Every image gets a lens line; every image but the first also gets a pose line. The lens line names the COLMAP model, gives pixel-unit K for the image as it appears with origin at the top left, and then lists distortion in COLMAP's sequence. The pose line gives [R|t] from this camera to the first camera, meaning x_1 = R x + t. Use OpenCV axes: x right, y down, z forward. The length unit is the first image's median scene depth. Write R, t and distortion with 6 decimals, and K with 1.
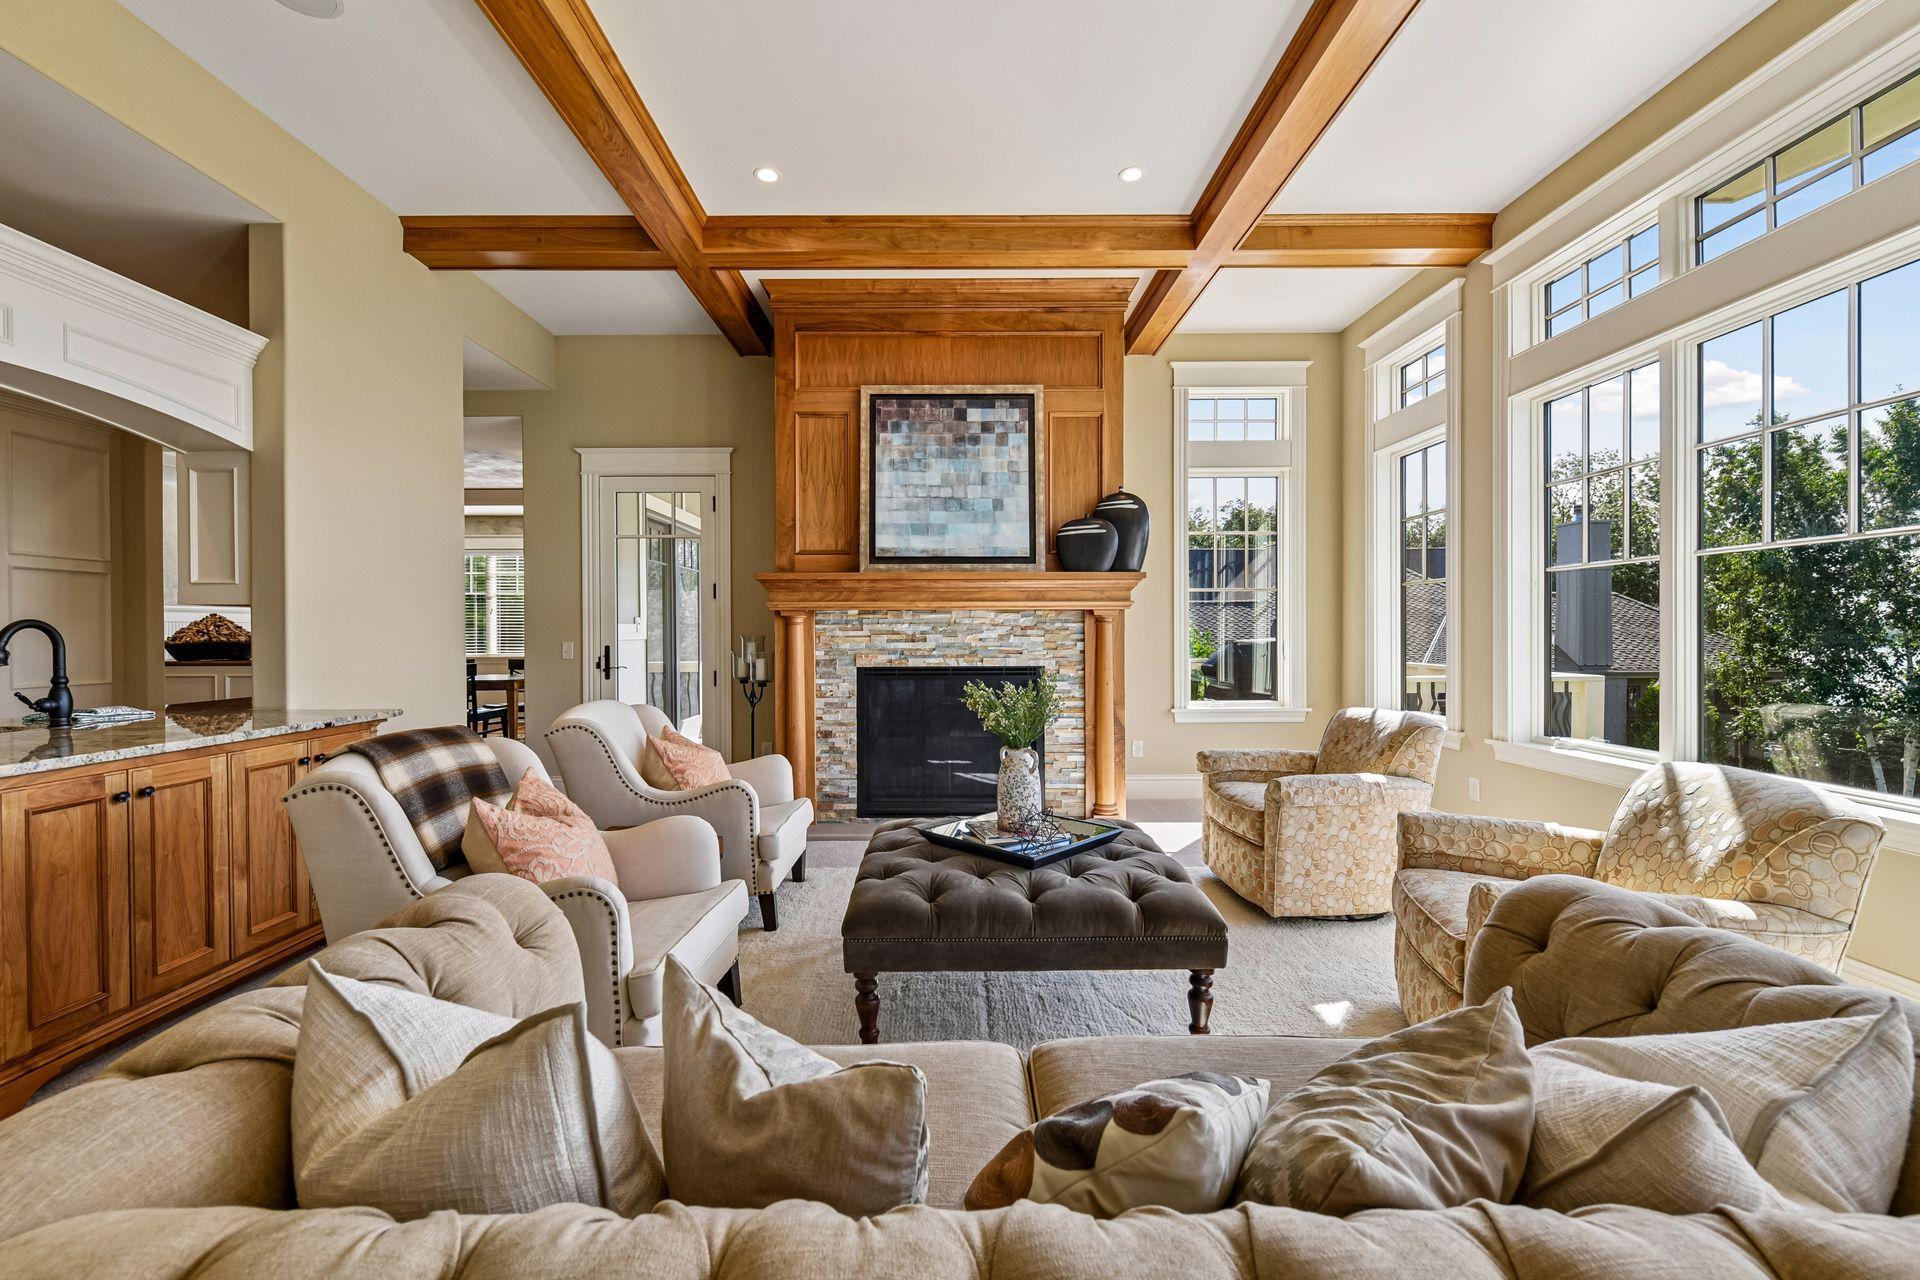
lens RADIAL K [[770.0, 0, 960.0], [0, 770.0, 640.0], [0, 0, 1]] dist [0.001583, -0.000029]
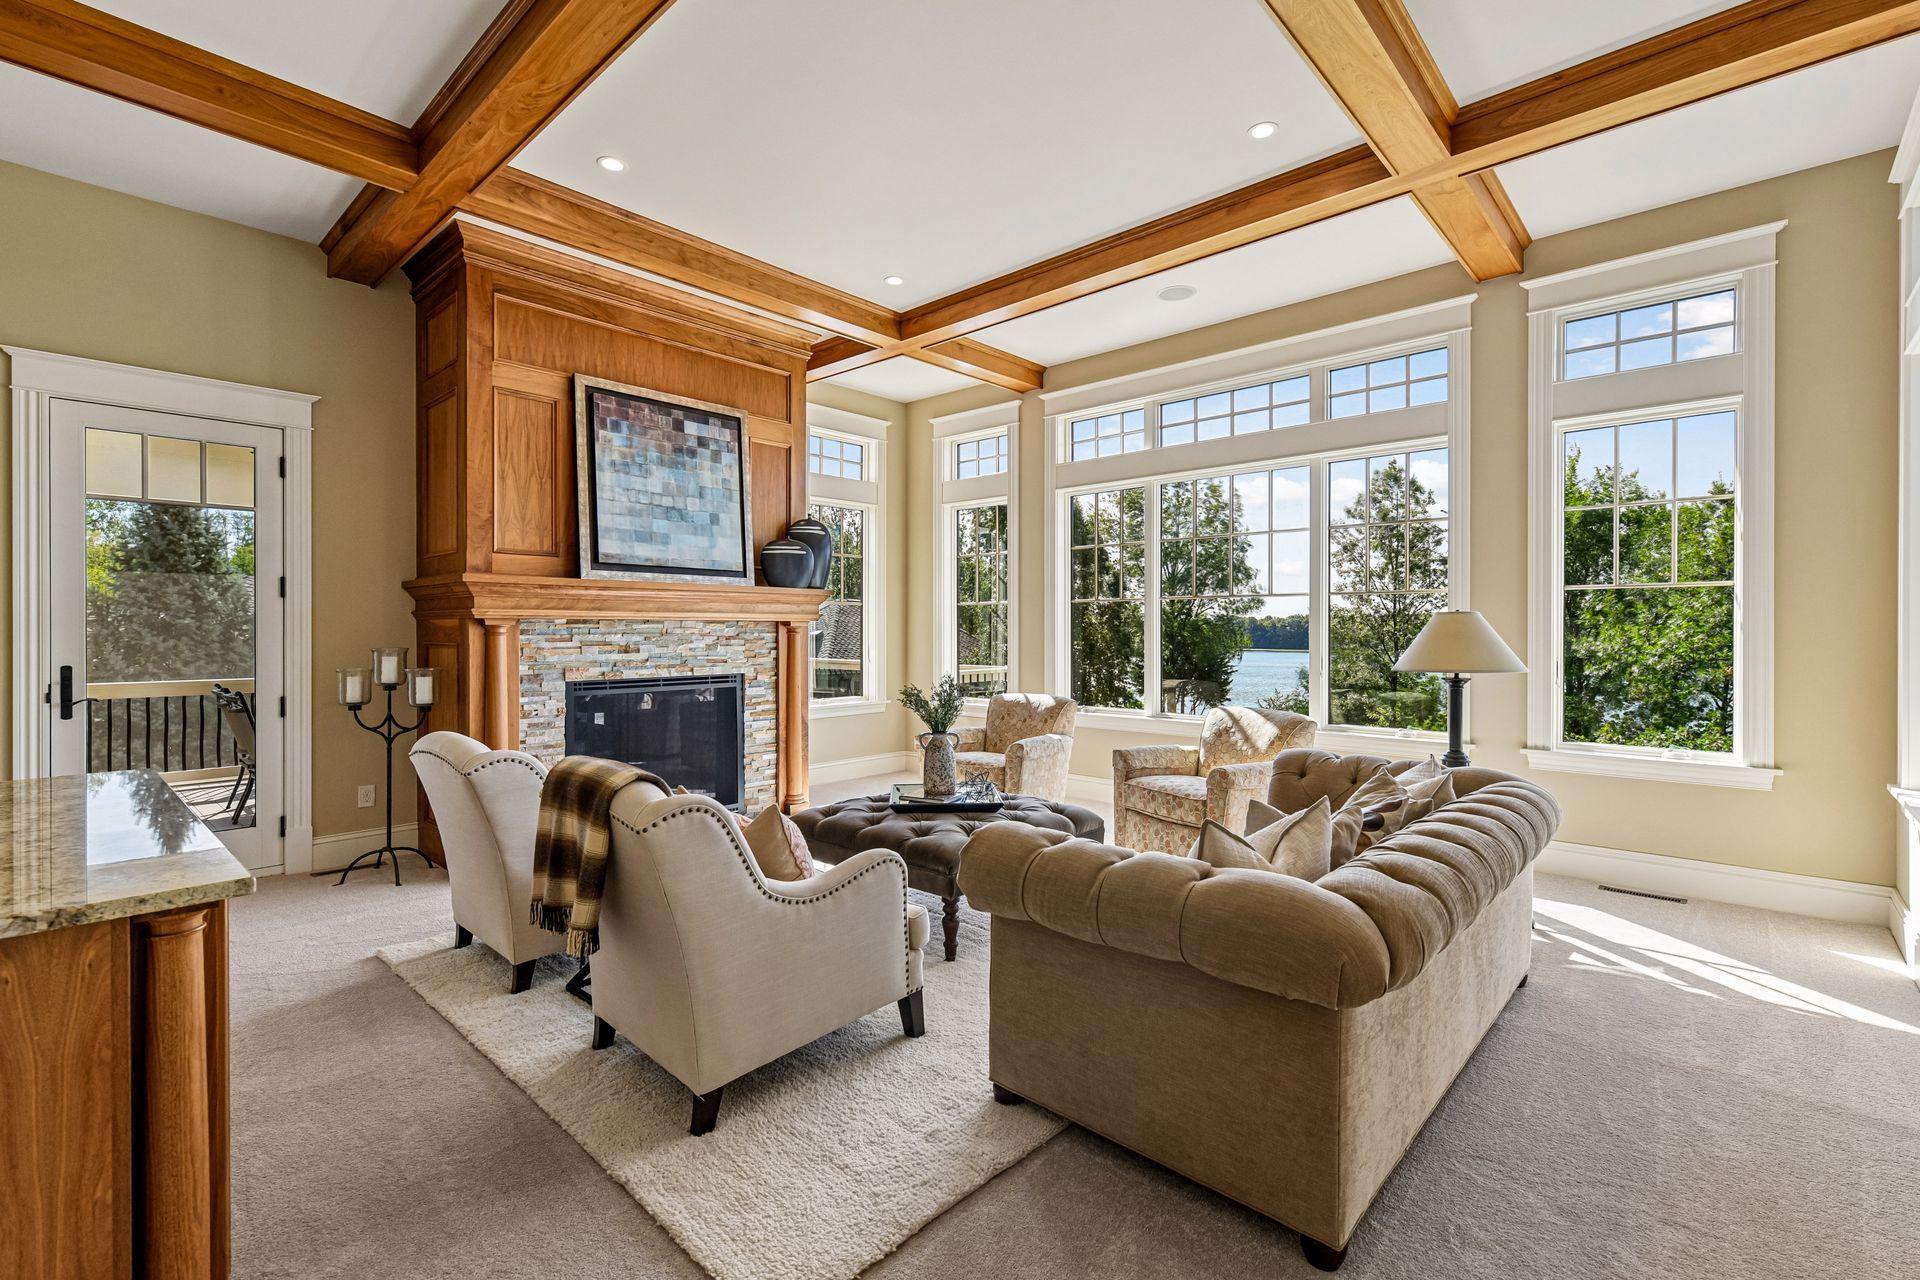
lens RADIAL K [[838.7, 0, 960.0], [0, 838.7, 640.0], [0, 0, 1]] dist [0.001273, 0.000043]
pose [[0.684178, -0.005789, 0.729292, -0.545688], [0.005215, 0.999982, 0.003046, -0.014796], [-0.729297, 0.001719, 0.684195, -0.013141]]
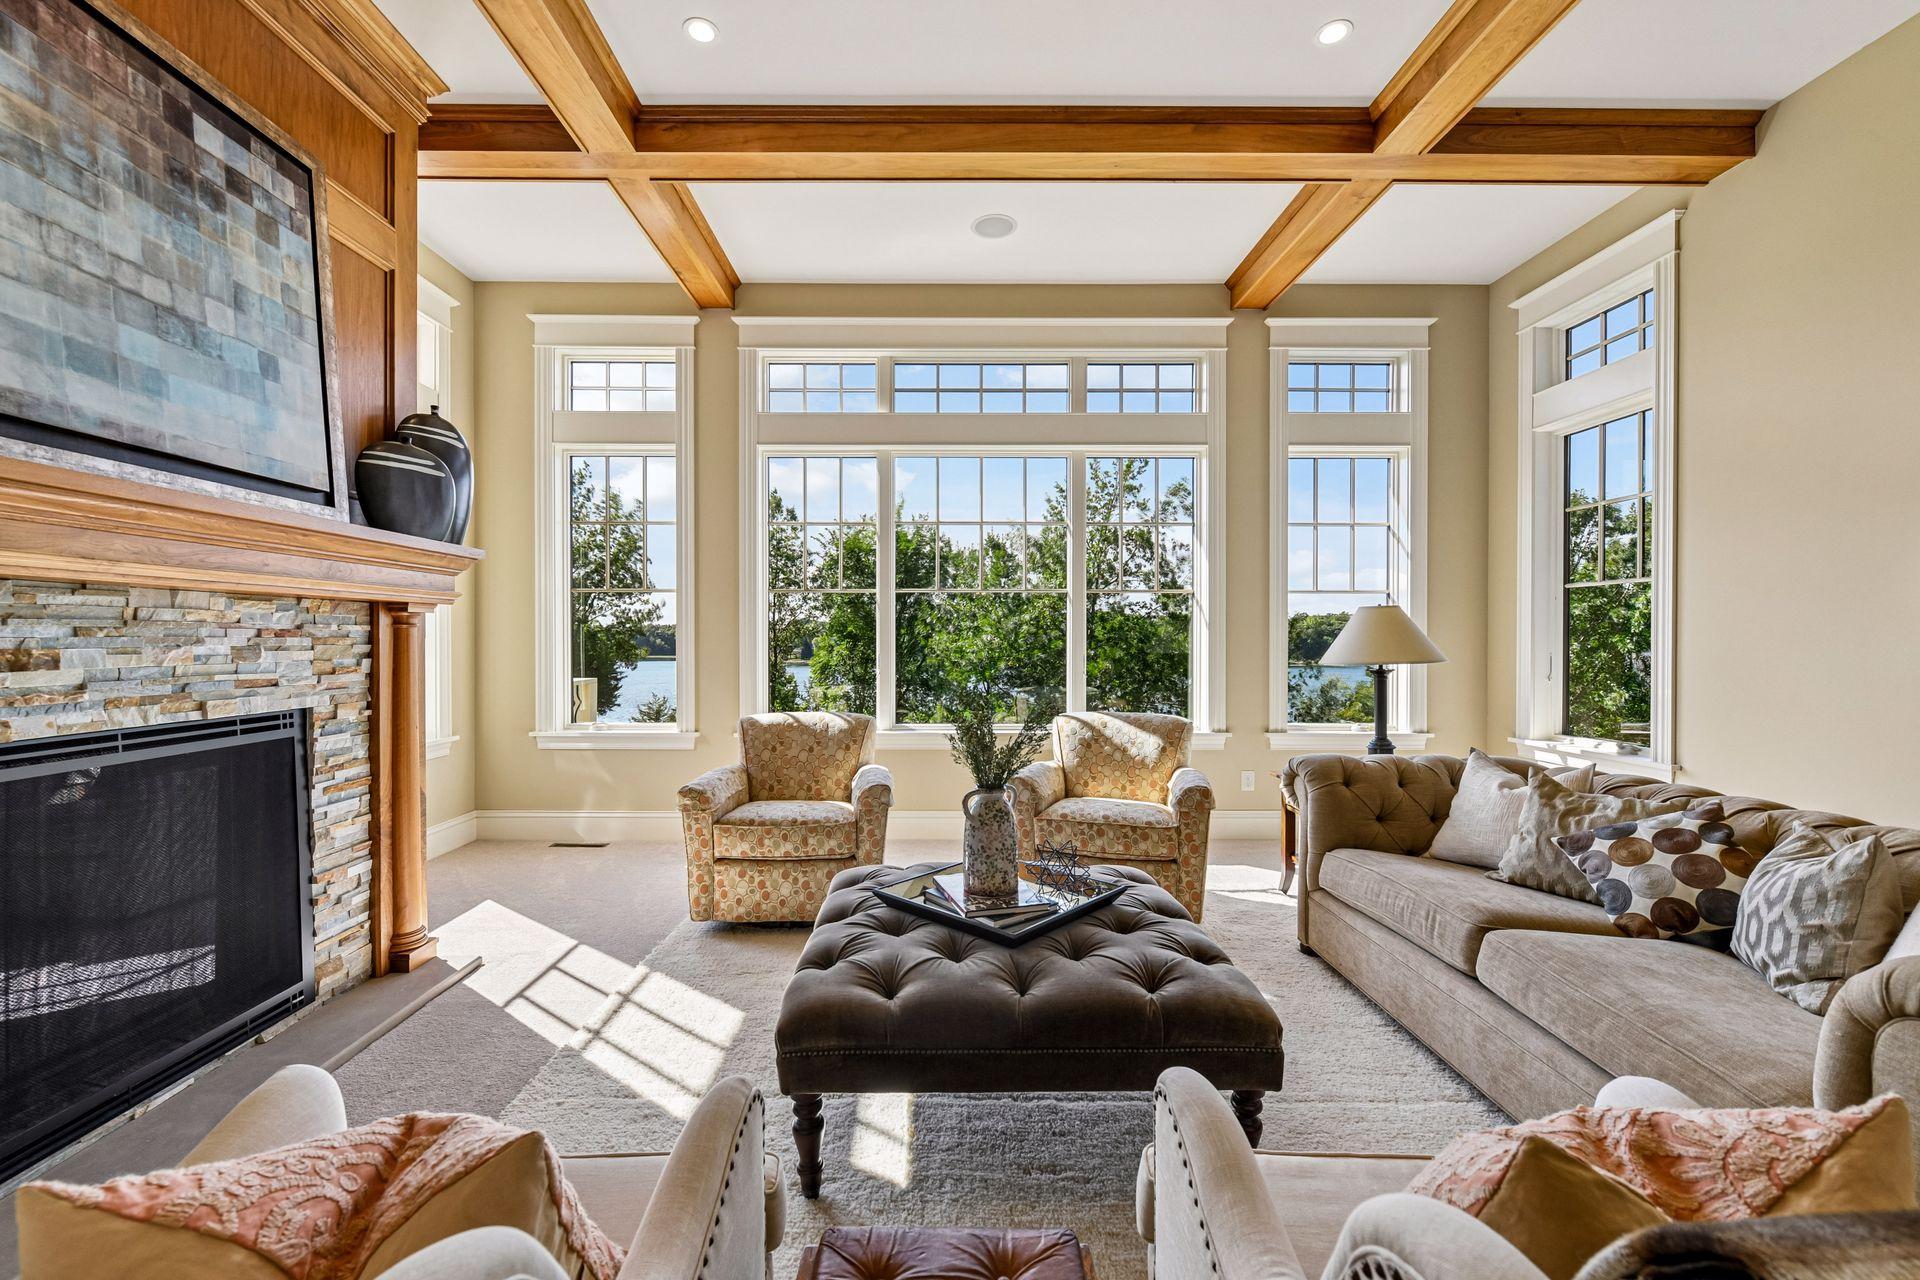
lens RADIAL K [[777.7, 0, 933.8], [0, 777.7, 648.2], [0, 0, 1]] dist [-0.004632, -0.000788]
pose [[0.013096, -0.010414, 0.999860, -0.410938], [0.009326, 0.999904, 0.010293, -0.007332], [-0.999871, 0.009190, 0.013192, 0.591365]]
